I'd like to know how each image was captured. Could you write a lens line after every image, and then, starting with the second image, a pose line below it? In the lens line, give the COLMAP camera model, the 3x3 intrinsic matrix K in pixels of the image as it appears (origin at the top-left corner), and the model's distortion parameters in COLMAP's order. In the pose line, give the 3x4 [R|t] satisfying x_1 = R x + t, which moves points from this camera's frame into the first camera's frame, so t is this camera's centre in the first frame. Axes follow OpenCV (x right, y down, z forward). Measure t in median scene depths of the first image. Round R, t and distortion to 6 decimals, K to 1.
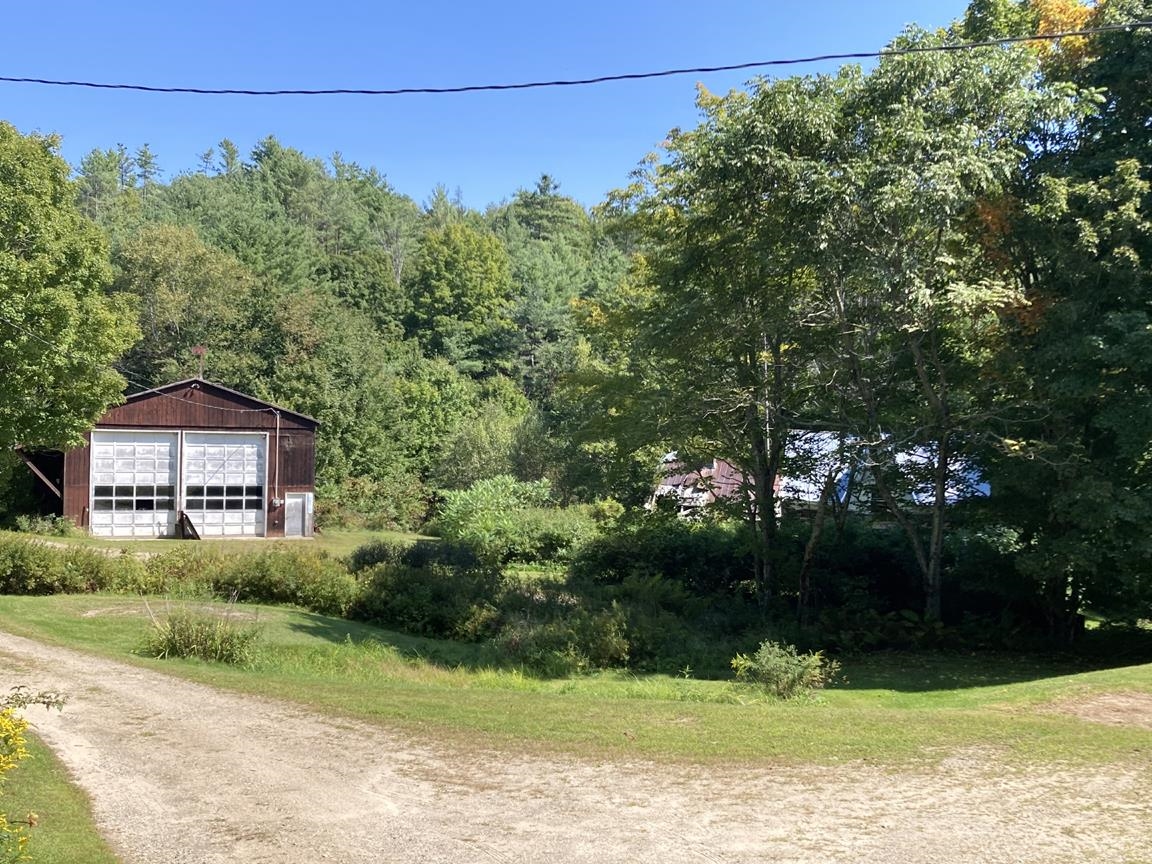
lens RADIAL K [[1264.9, 0, 577.6], [0, 1264.9, 432.4], [0, 0, 1]] dist [0.005996, 0.000000]
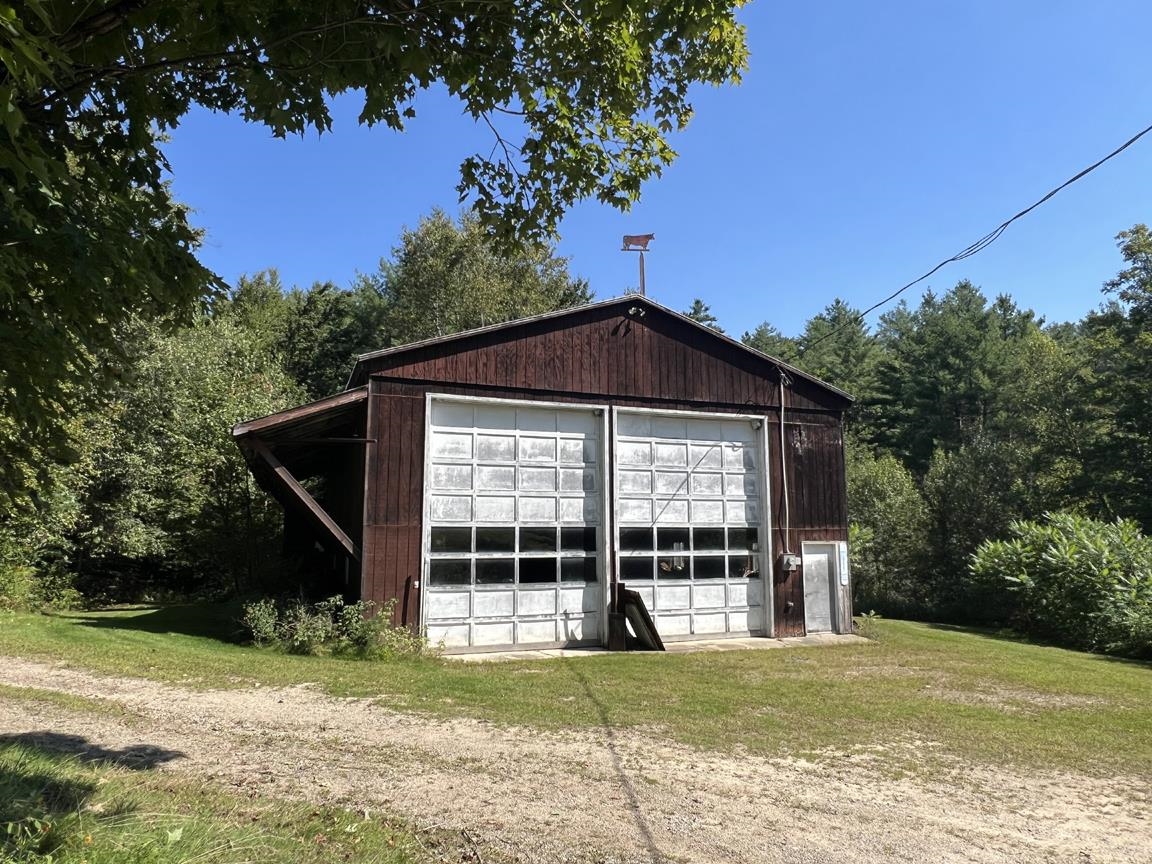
lens RADIAL K [[745.5, 0, 574.1], [0, 745.5, 431.1], [0, 0, 1]] dist [0.008101, 0.000434]
pose [[0.999422, -0.023246, -0.024801, -0.319306], [0.019685, 0.990617, -0.135242, 0.044058], [0.027712, 0.134676, 0.990502, 0.731799]]
